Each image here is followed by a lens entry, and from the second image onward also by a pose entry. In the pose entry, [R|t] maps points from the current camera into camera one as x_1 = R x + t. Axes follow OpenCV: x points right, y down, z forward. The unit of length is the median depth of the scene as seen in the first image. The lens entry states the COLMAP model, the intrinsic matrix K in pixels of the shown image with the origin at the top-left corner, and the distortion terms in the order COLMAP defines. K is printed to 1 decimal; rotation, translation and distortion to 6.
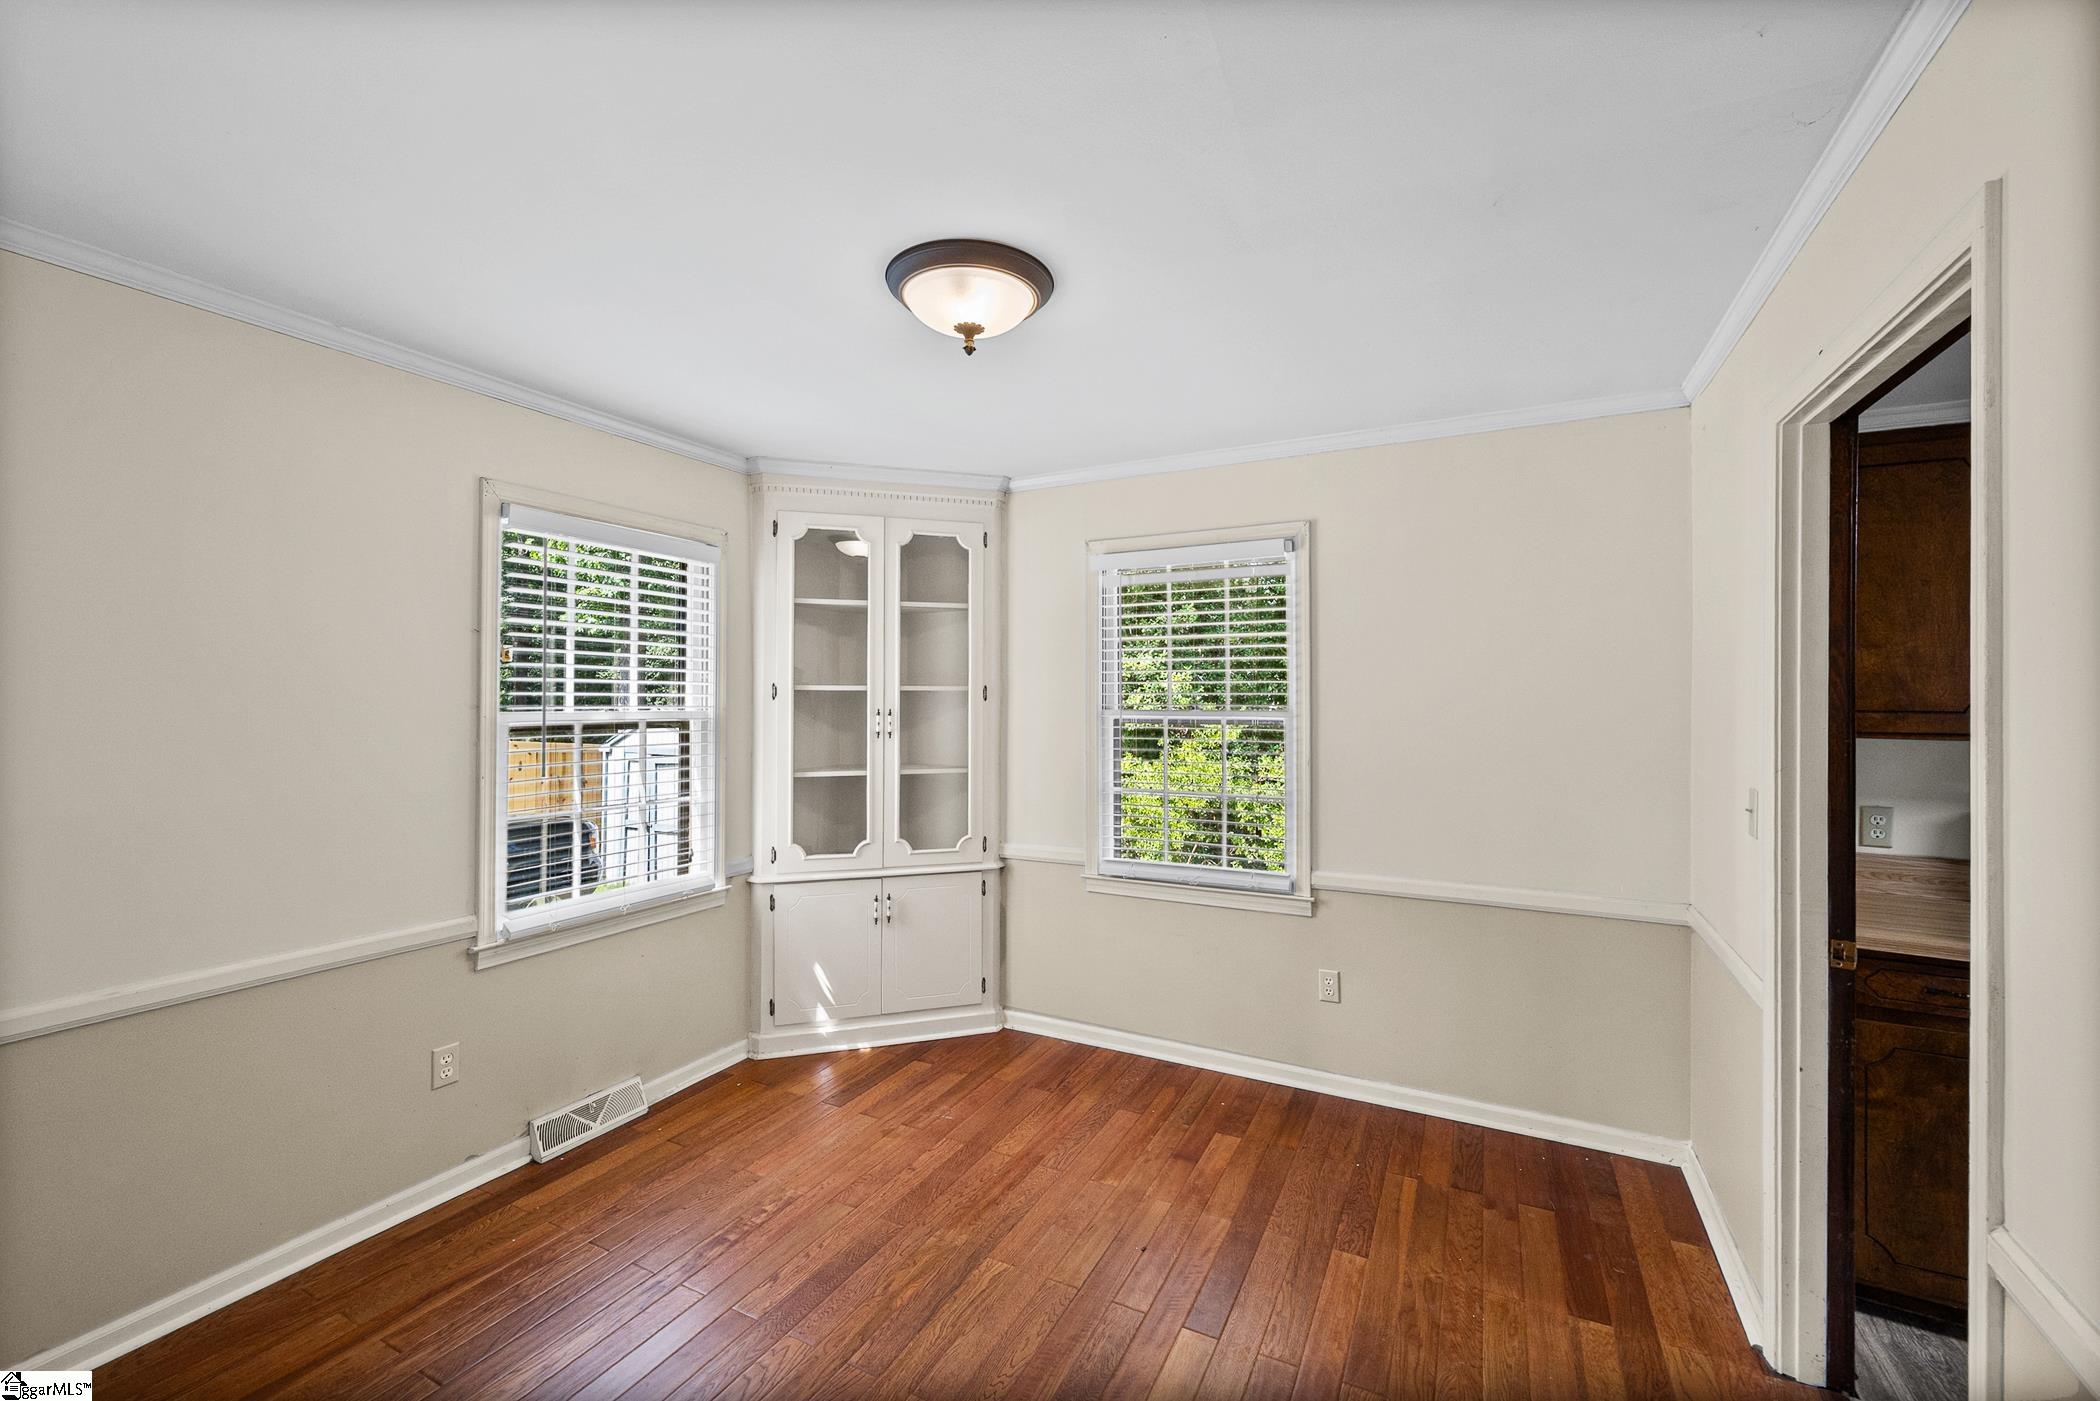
lens RADIAL K [[844.7, 0, 1054.3], [0, 844.7, 696.5], [0, 0, 1]] dist [0.004843, -0.000507]
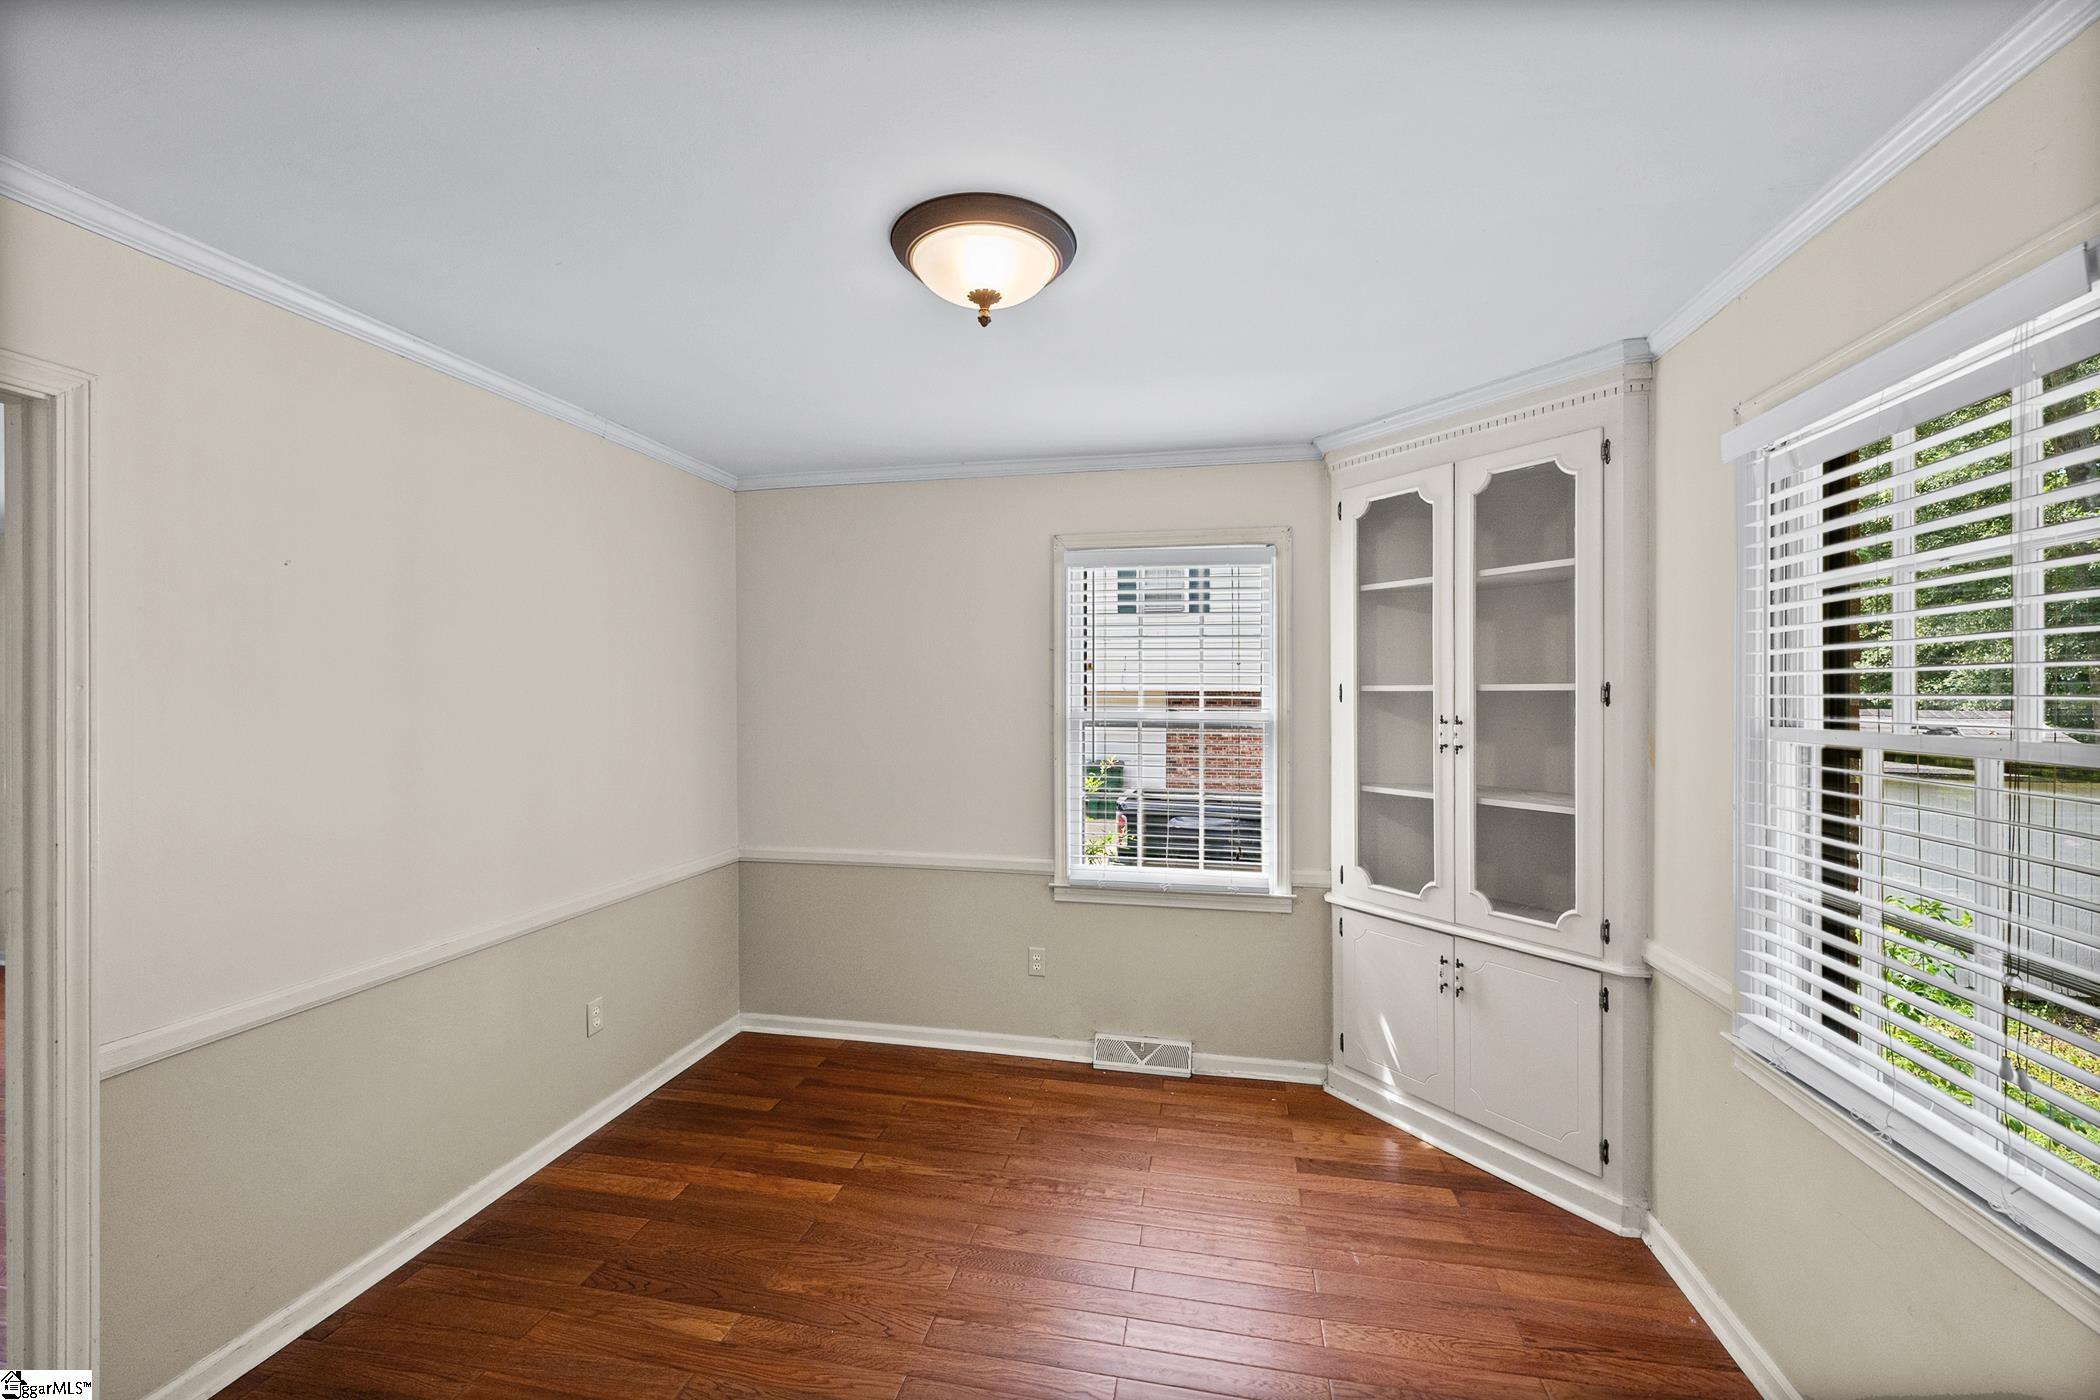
lens RADIAL K [[844.7, 0, 1055.6], [0, 844.7, 704.6], [0, 0, 1]] dist [0.004843, -0.000507]
pose [[0.272546, 0.011292, -0.962076, 0.443531], [0.002776, 0.999918, 0.012522, -0.005551], [0.962139, -0.006084, 0.272493, 0.456752]]
